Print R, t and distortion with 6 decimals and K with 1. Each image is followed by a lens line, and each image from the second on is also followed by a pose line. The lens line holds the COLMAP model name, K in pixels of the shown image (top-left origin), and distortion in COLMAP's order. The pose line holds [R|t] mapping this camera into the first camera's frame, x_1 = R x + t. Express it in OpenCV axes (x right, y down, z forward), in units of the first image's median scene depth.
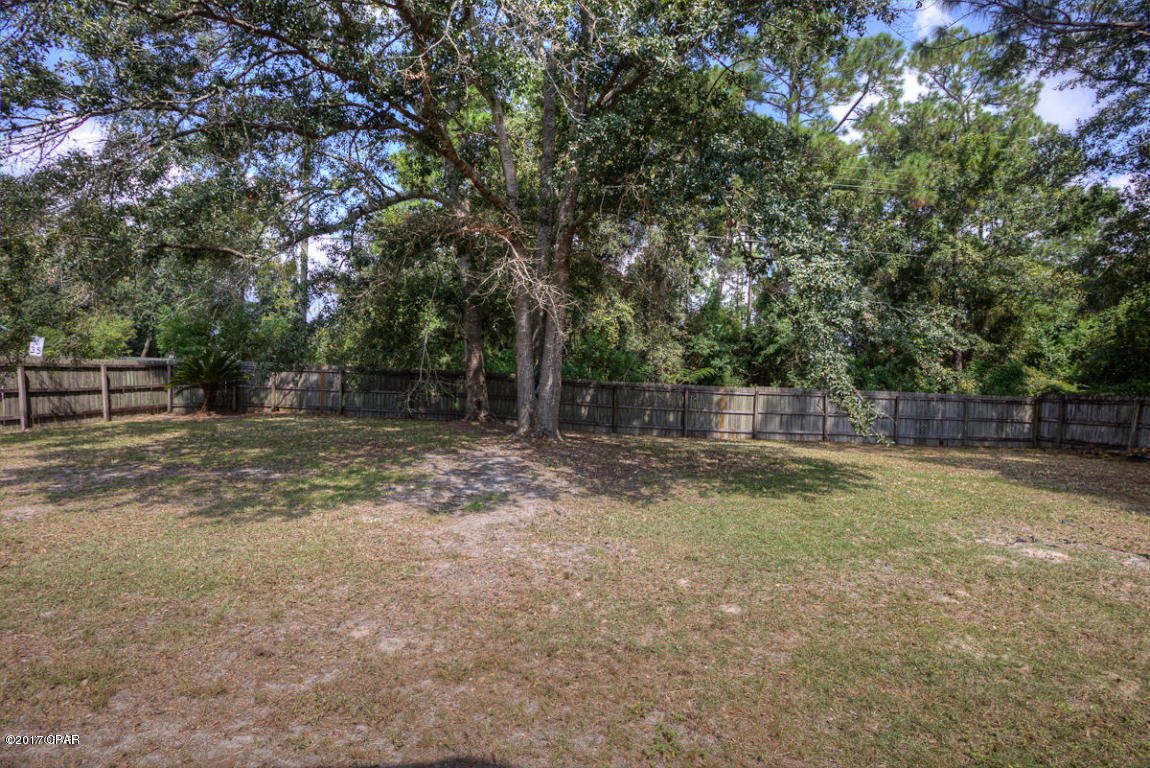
lens RADIAL K [[579.2, 0, 570.3], [0, 579.2, 382.4], [0, 0, 1]] dist [-0.020825, -0.000118]
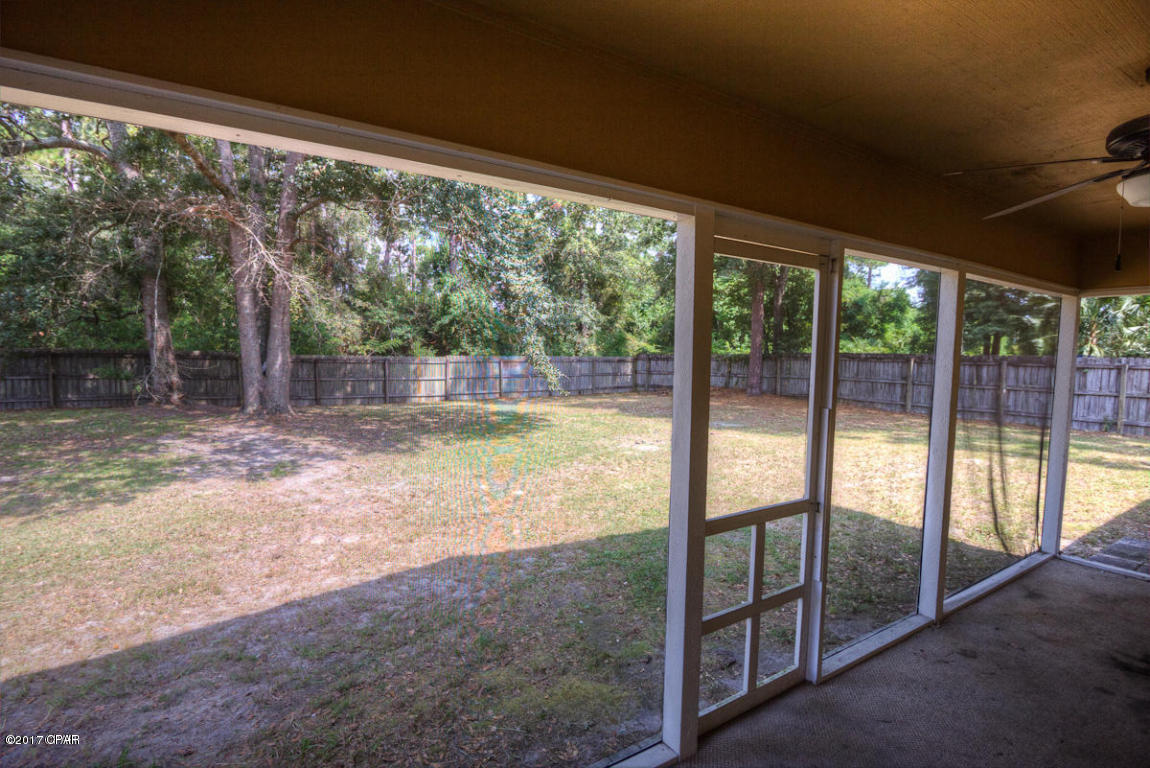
lens RADIAL K [[579.2, 0, 570.3], [0, 579.2, 382.4], [0, 0, 1]] dist [-0.020825, -0.000118]
pose [[0.833294, -0.060093, 0.549554, -0.135294], [0.024969, 0.997151, 0.071176, -0.018787], [-0.552266, -0.045588, 0.832421, -0.141428]]
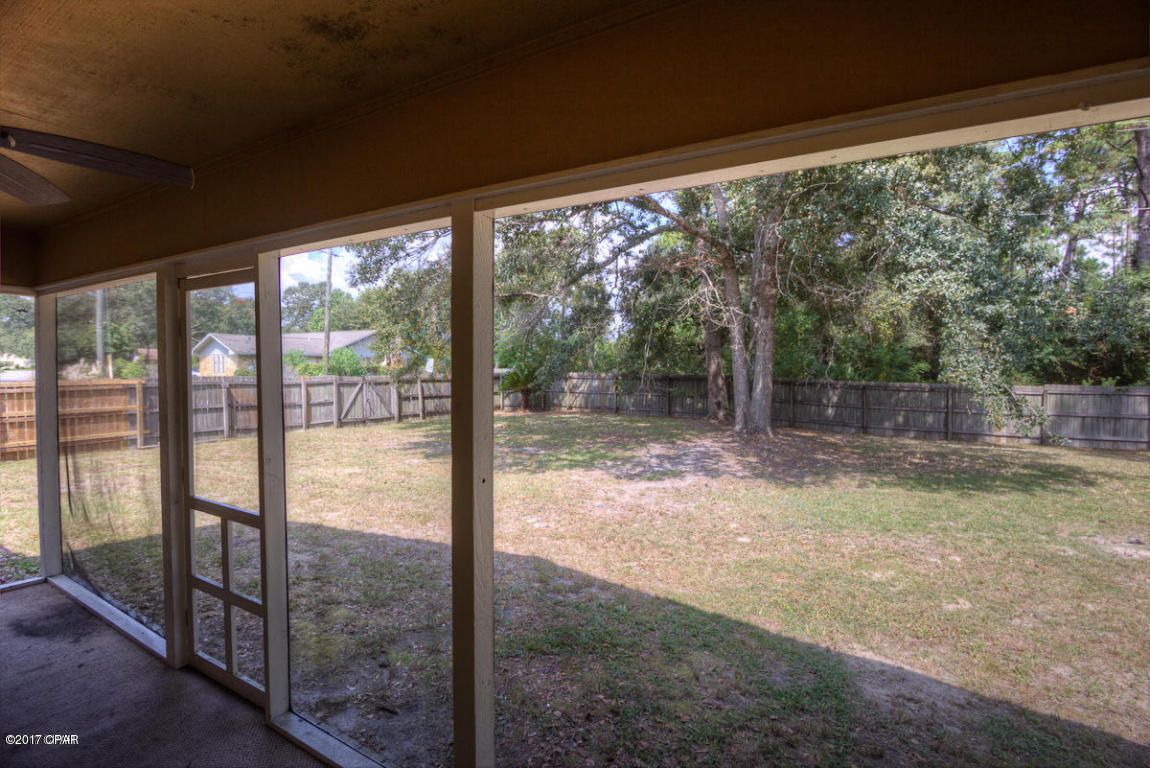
lens RADIAL K [[579.2, 0, 570.3], [0, 579.2, 382.4], [0, 0, 1]] dist [-0.020825, -0.000118]
pose [[0.863480, -0.016506, -0.504112, 0.160060], [0.017176, 0.999847, -0.003316, -0.007605], [0.504090, -0.005795, 0.863632, -0.137789]]
